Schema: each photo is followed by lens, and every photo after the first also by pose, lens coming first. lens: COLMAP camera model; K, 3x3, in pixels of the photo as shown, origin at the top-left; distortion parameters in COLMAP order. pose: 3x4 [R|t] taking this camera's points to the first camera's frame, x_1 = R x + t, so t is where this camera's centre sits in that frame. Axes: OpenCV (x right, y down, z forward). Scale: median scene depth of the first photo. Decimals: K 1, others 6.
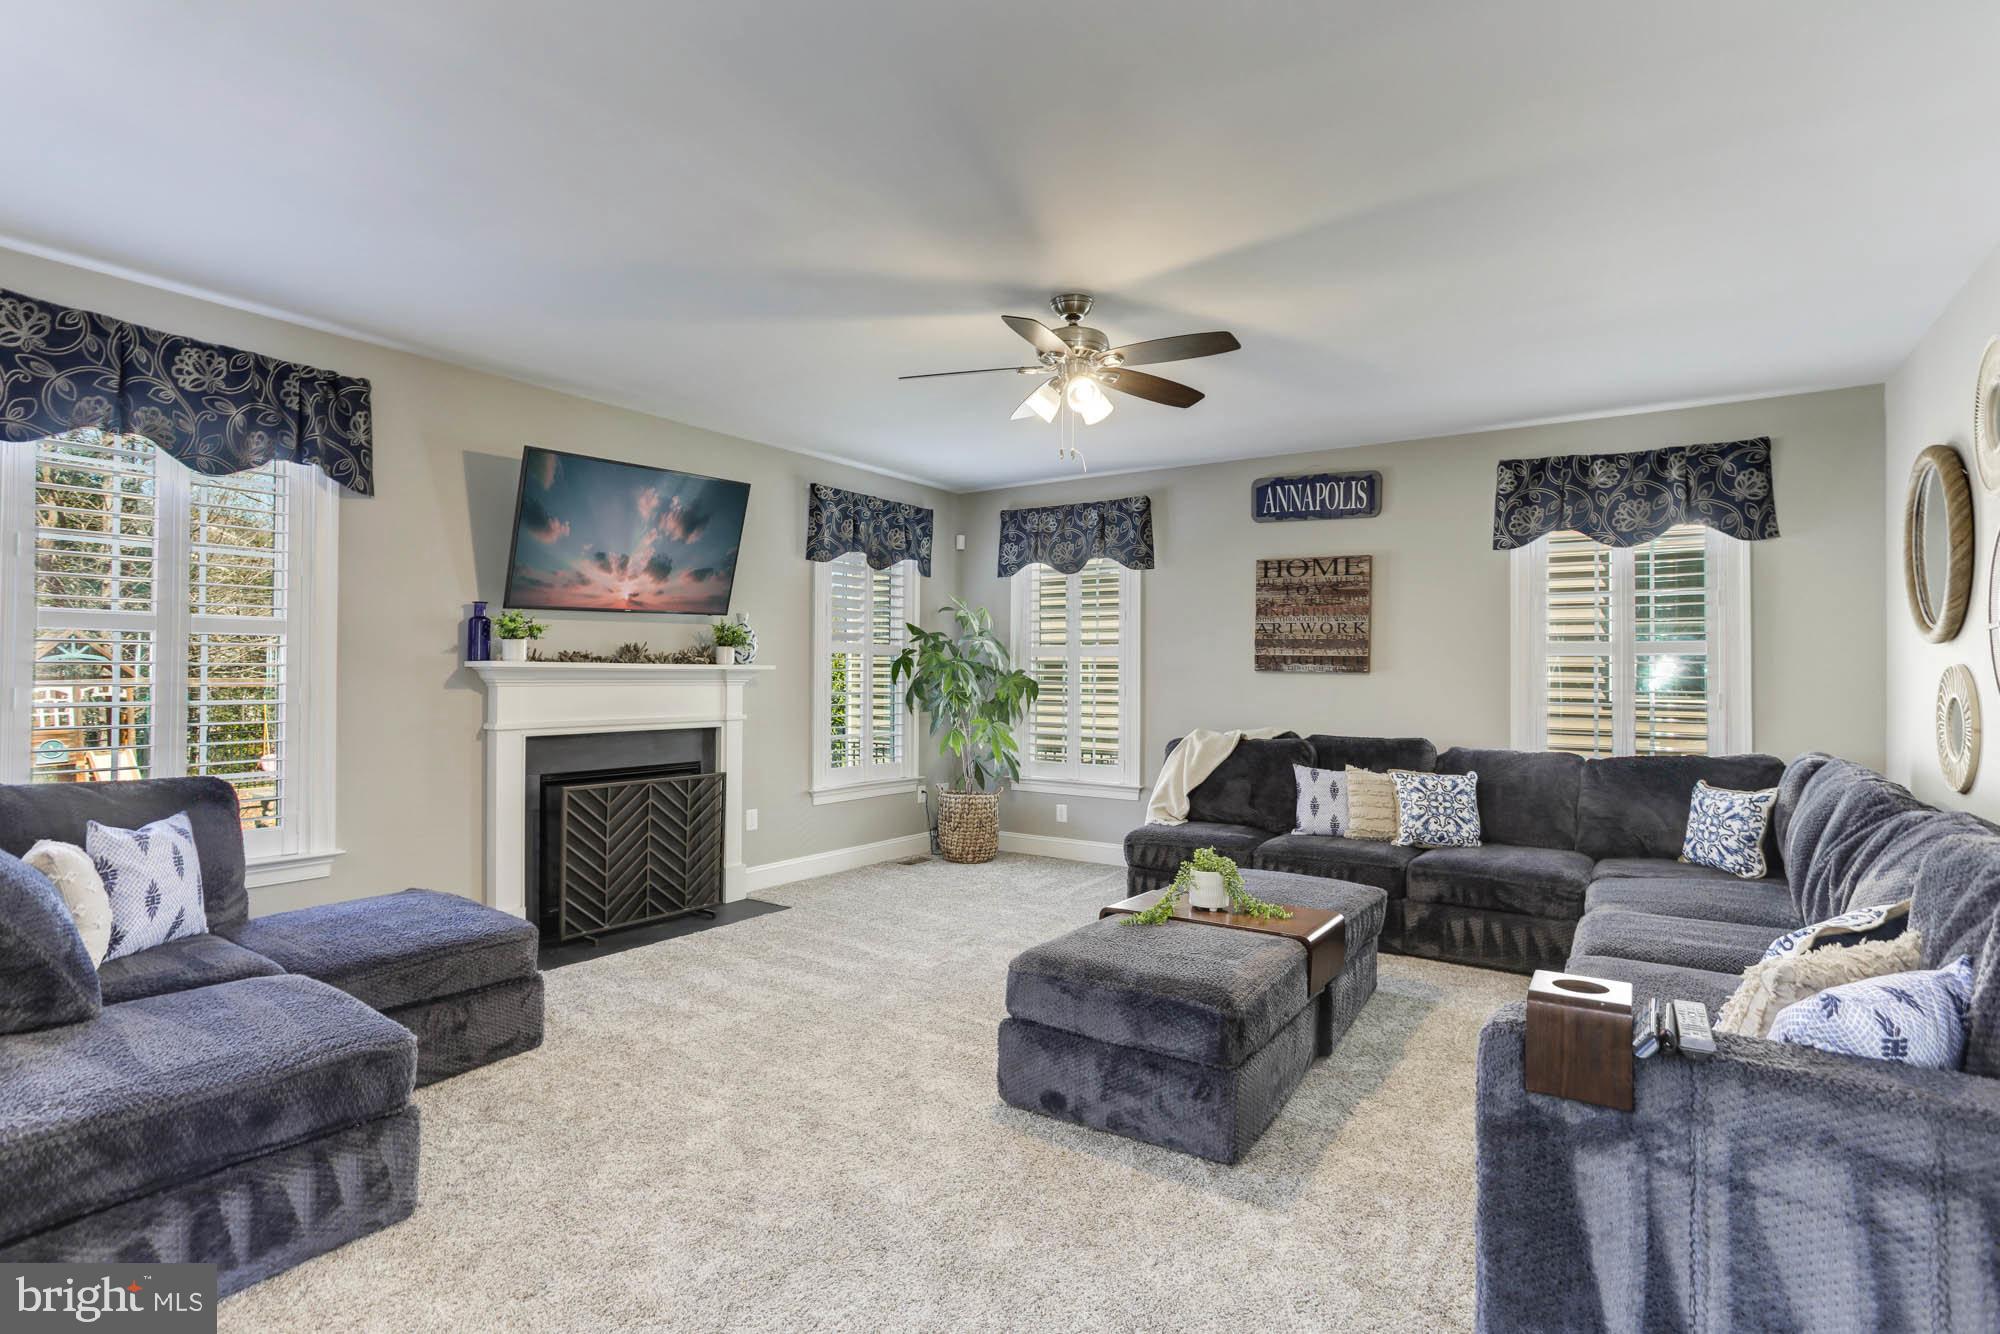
lens RADIAL K [[987.6, 0, 1003.8], [0, 987.6, 649.2], [0, 0, 1]] dist [-0.032207, 0.030016]
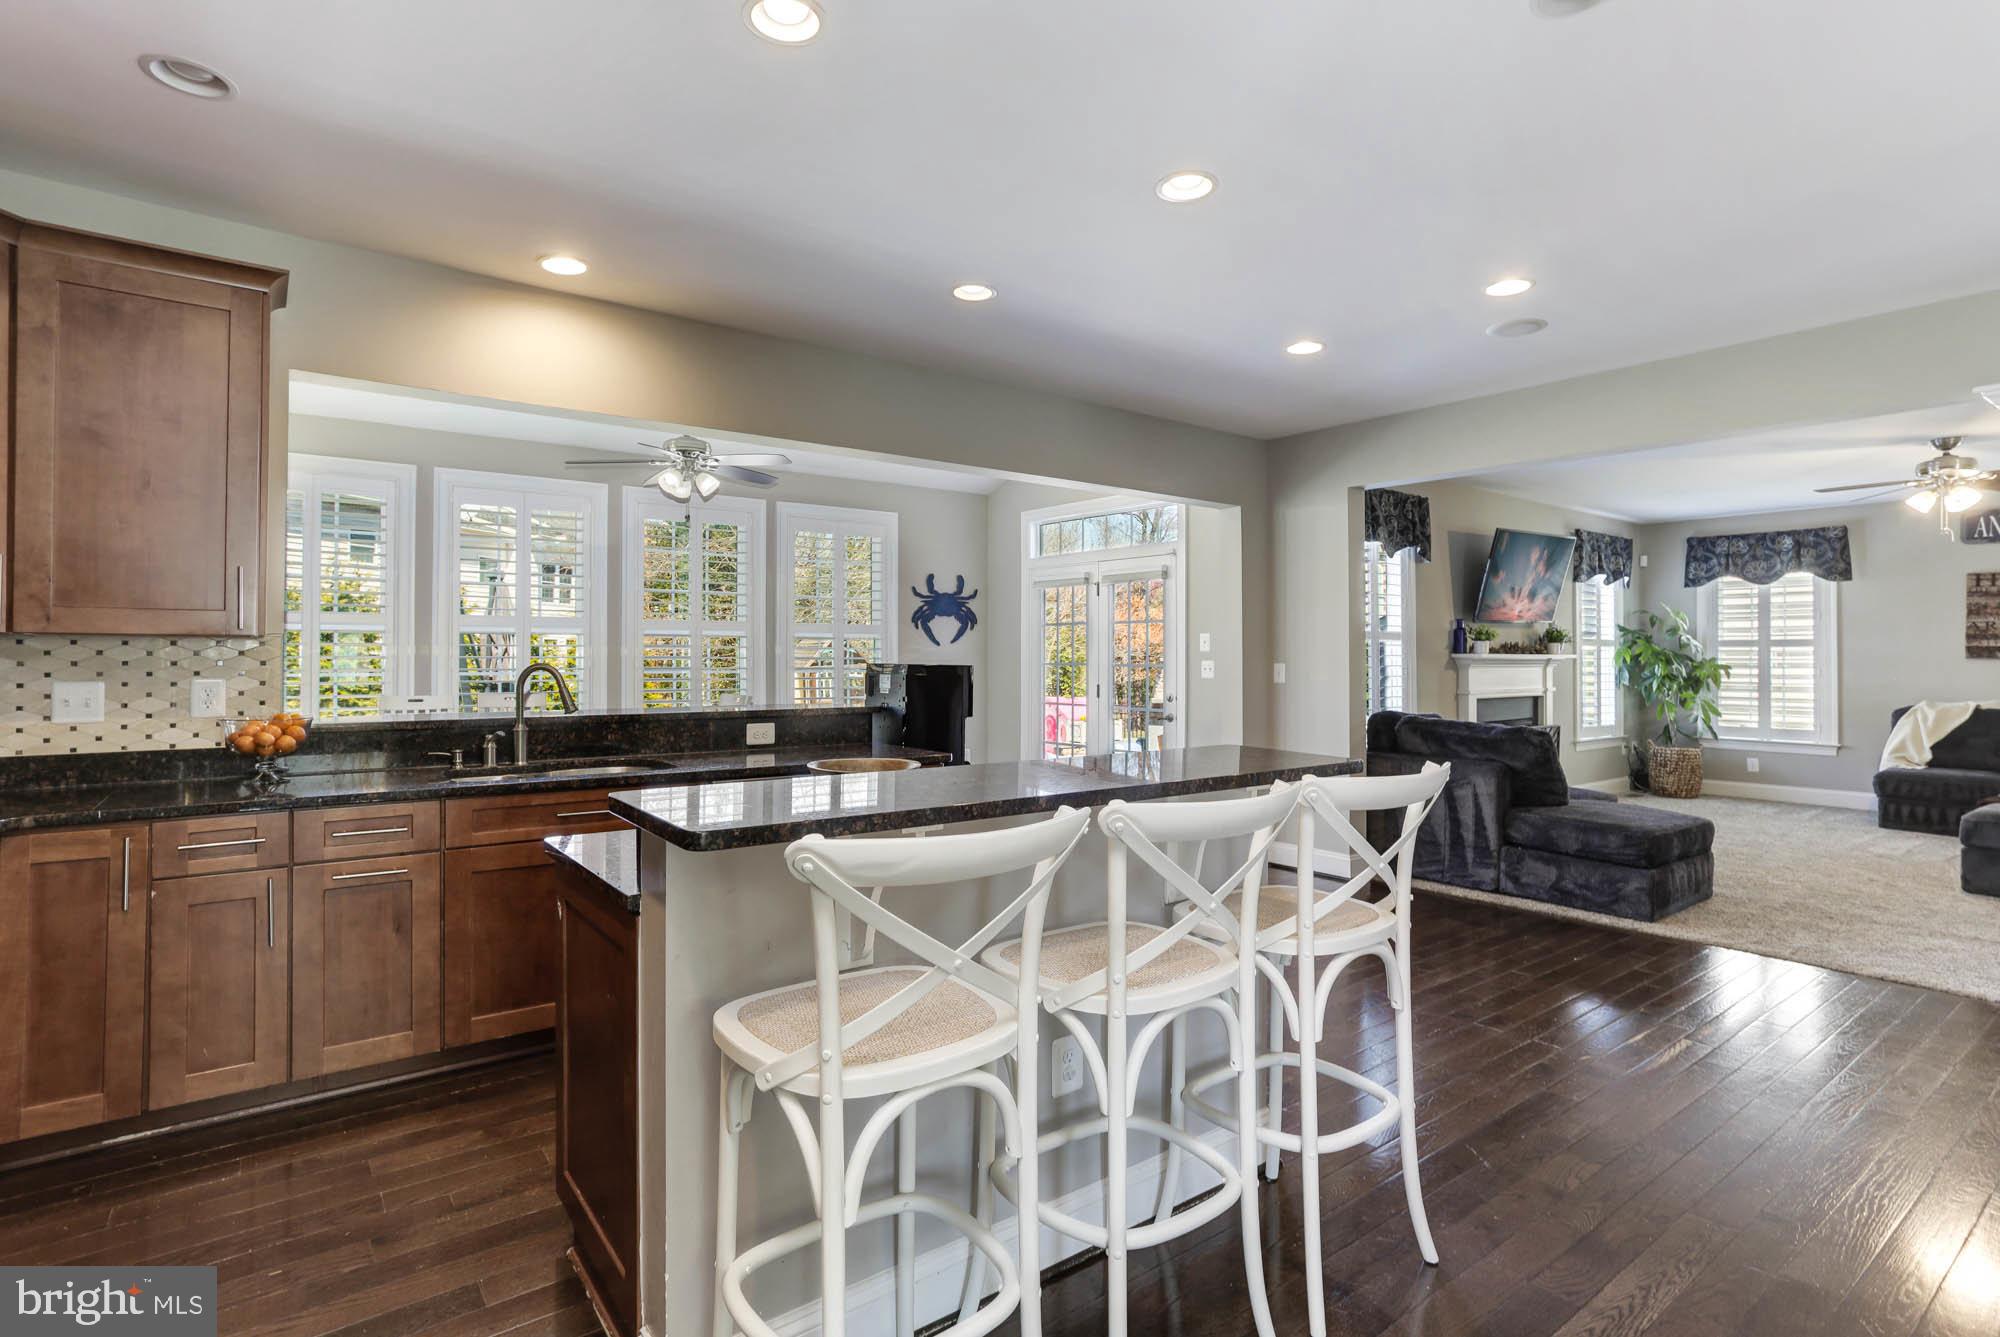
lens RADIAL K [[987.6, 0, 1003.8], [0, 987.6, 650.7], [0, 0, 1]] dist [-0.032207, 0.030016]
pose [[0.951008, -0.004796, -0.309130, -0.551840], [0.010176, 0.999823, 0.015794, -0.021149], [0.308999, -0.018166, 0.950889, -0.633689]]
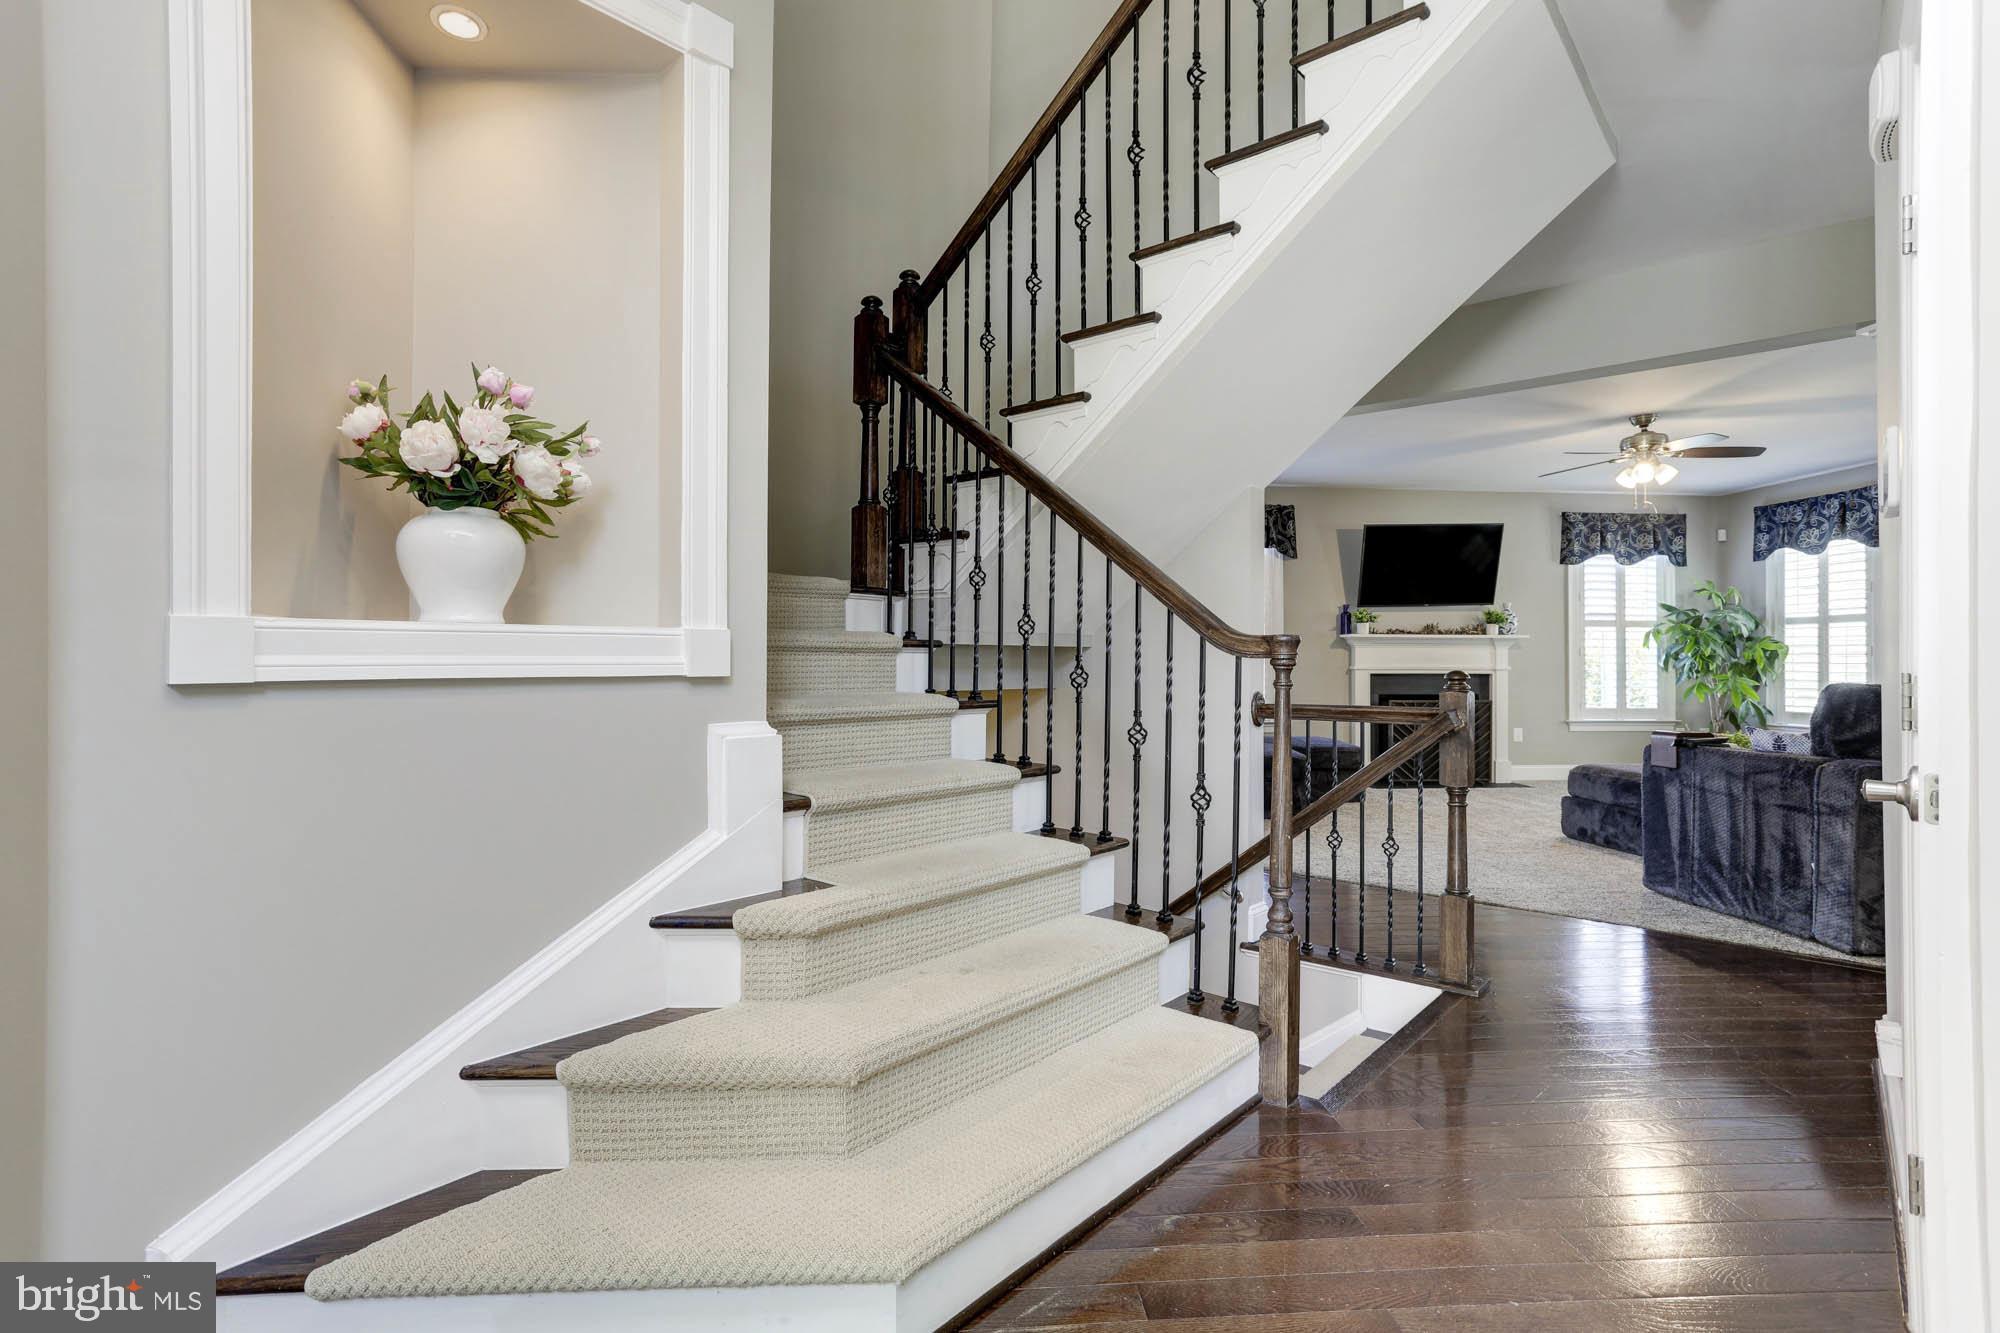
lens RADIAL K [[951.9, 0, 999.4], [0, 951.9, 652.8], [0, 0, 1]] dist [-0.002176, 0.000303]
pose [[0.624190, -0.011755, -0.781184, 0.386709], [0.019067, 0.999818, 0.000190, 0.025673], [0.781040, -0.015013, 0.624301, -0.547013]]
